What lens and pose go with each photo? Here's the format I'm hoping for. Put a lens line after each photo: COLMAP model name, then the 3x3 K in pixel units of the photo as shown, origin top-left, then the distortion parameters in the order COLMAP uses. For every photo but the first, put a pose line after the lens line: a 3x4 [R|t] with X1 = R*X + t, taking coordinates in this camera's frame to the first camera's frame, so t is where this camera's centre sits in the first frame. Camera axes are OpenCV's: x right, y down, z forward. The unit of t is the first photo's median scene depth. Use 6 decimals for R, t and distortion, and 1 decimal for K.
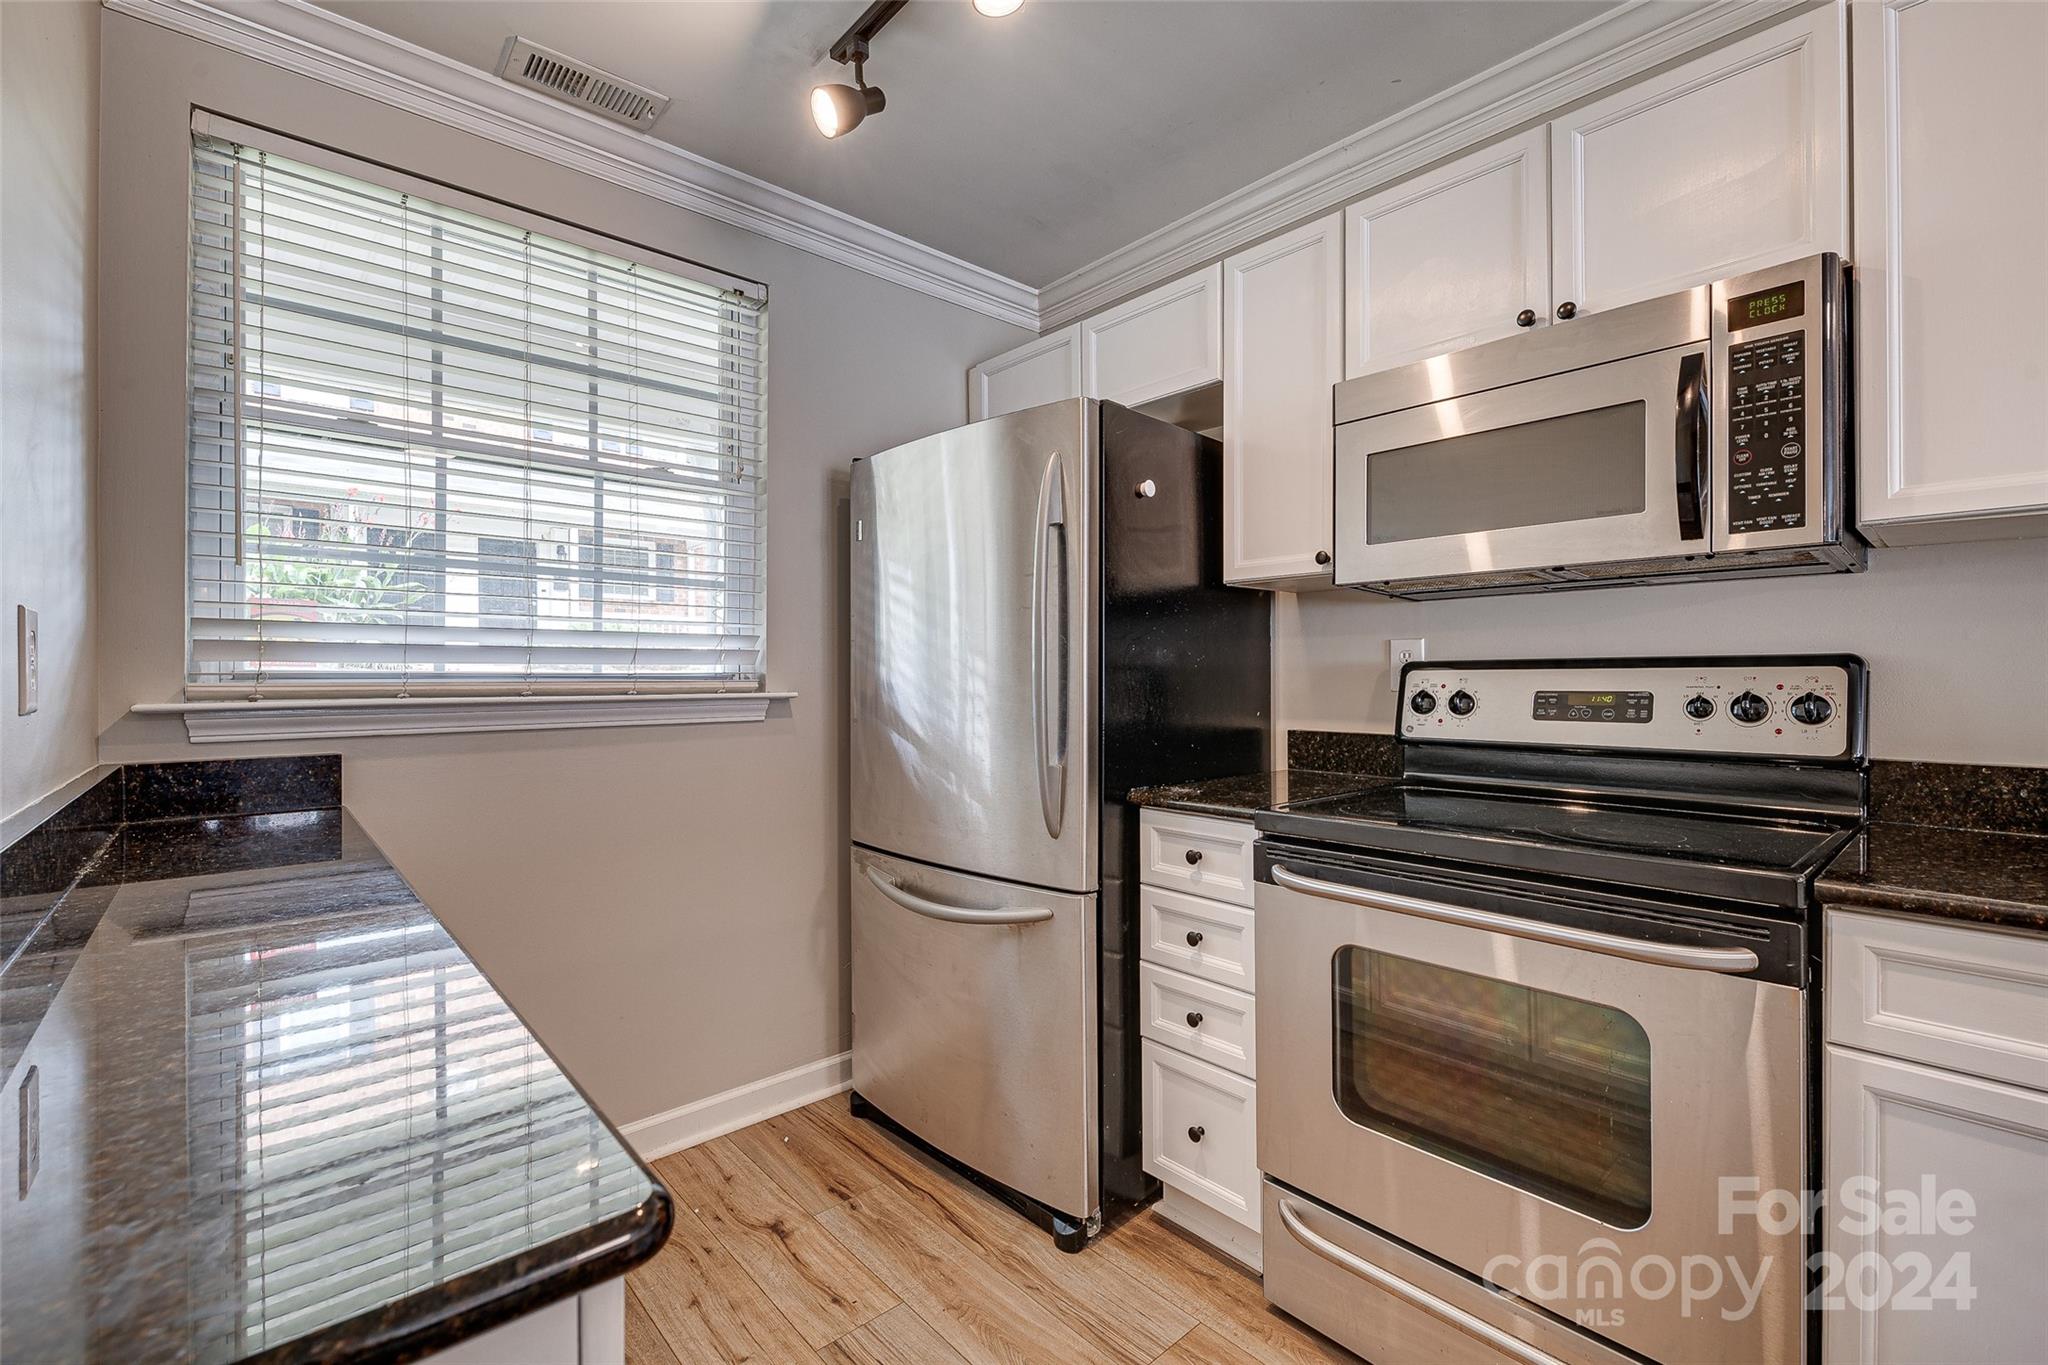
lens RADIAL K [[878.4, 0, 1030.0], [0, 878.4, 677.7], [0, 0, 1]] dist [0.017009, -0.009056]
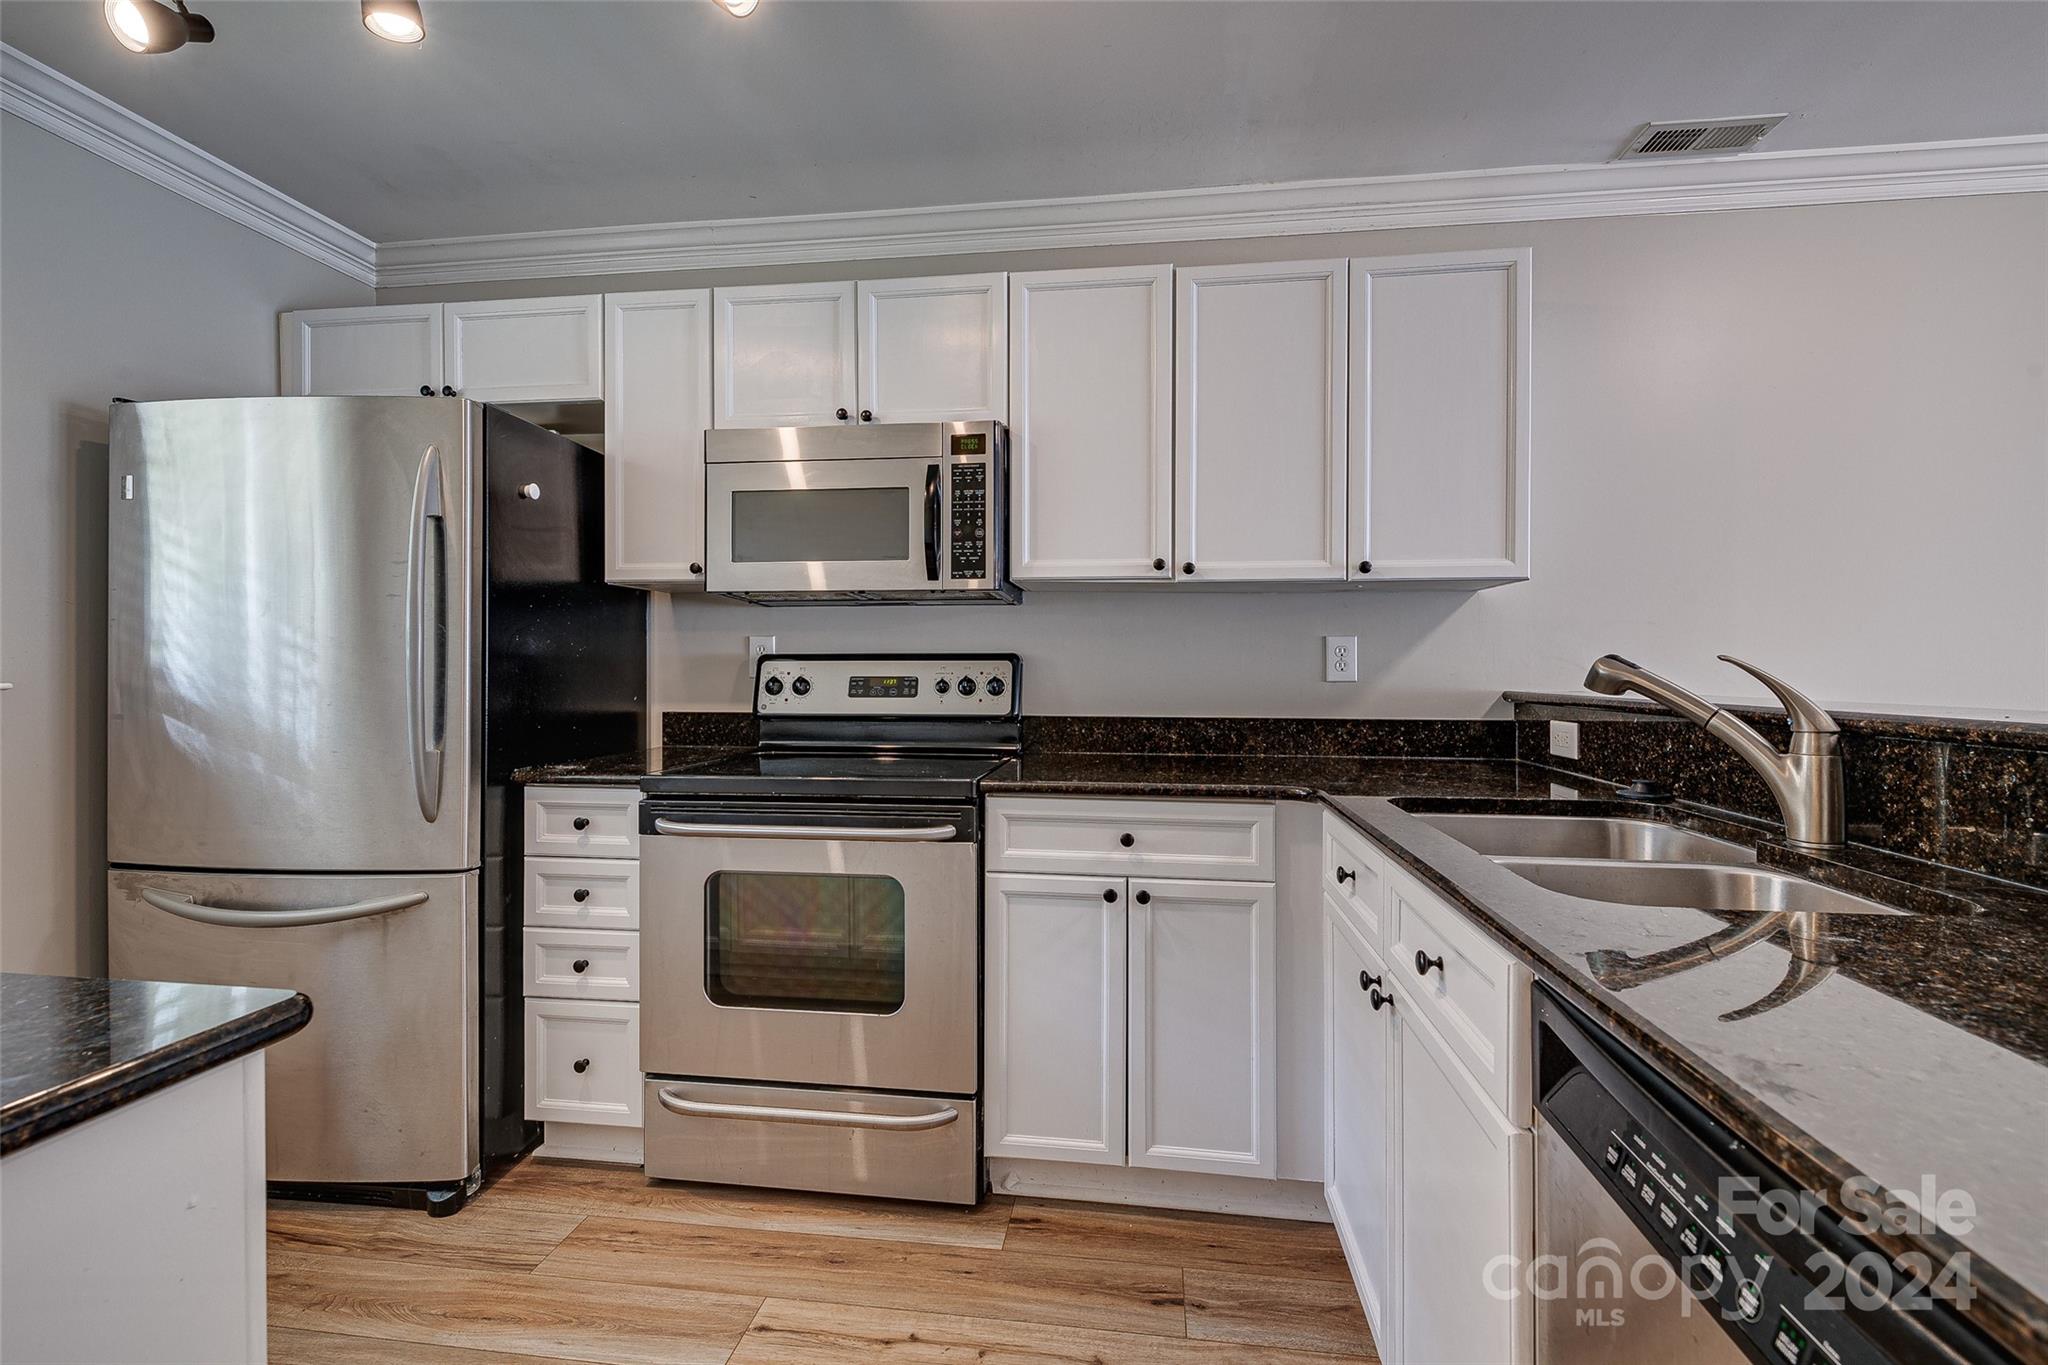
lens RADIAL K [[878.4, 0, 1023.4], [0, 878.4, 667.0], [0, 0, 1]] dist [0.017009, -0.009056]
pose [[0.768745, 0.003530, 0.639546, -0.106694], [-0.003021, 0.999994, -0.001888, 0.001777], [-0.639548, -0.000480, 0.768751, -0.247179]]
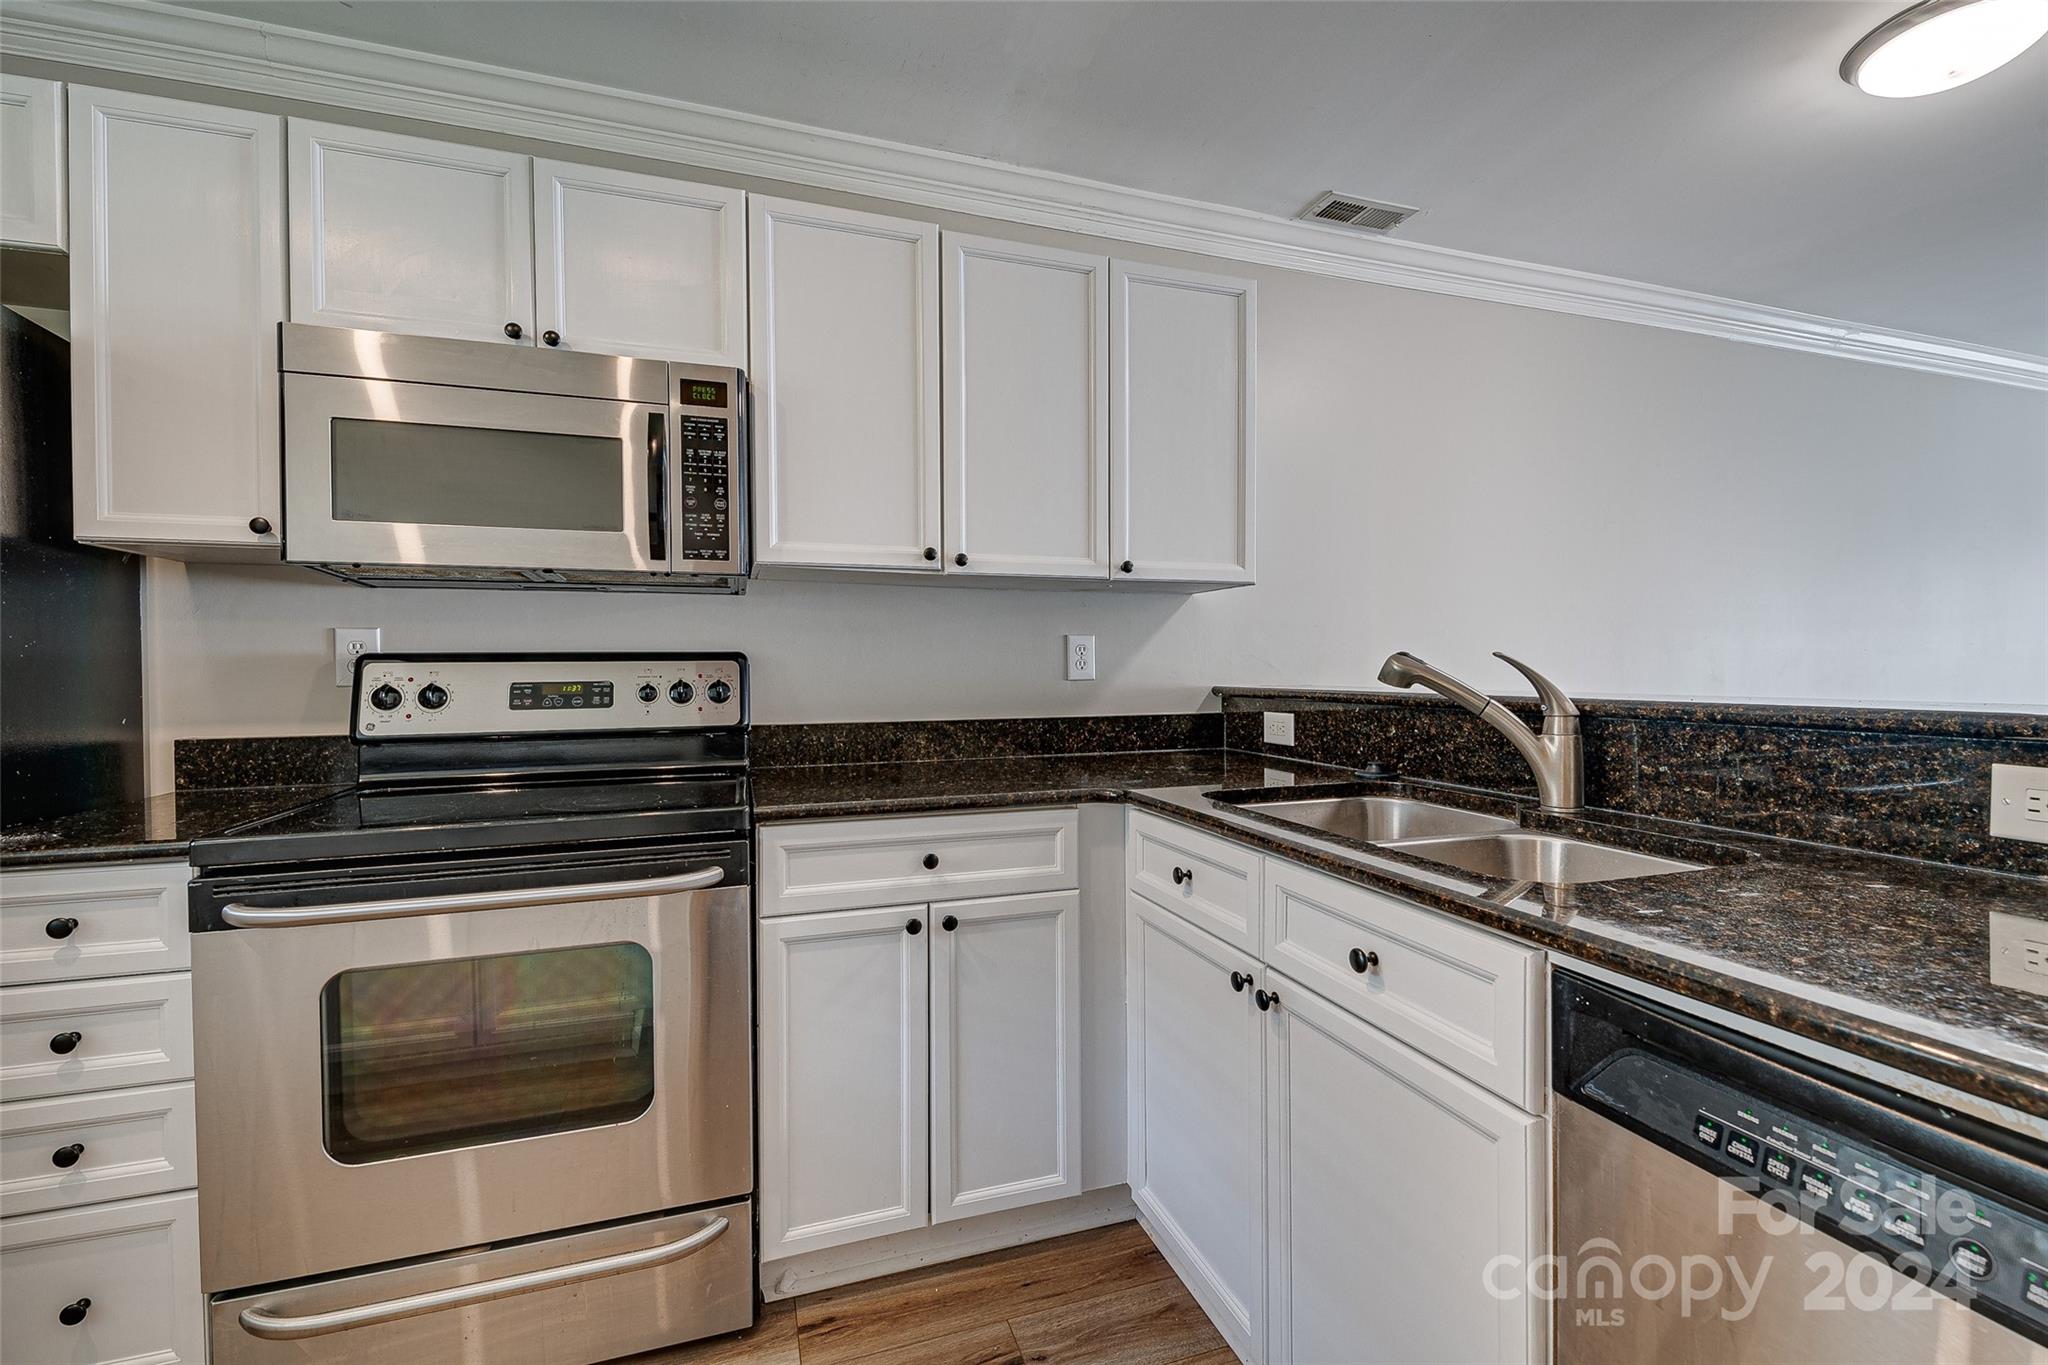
lens RADIAL K [[878.4, 0, 1026.5], [0, 878.4, 675.8], [0, 0, 1]] dist [0.017009, -0.009056]
pose [[0.403716, -0.011162, 0.914816, -0.149704], [0.005997, 0.999936, 0.009554, 0.000633], [-0.914865, 0.001629, 0.403757, 0.006769]]
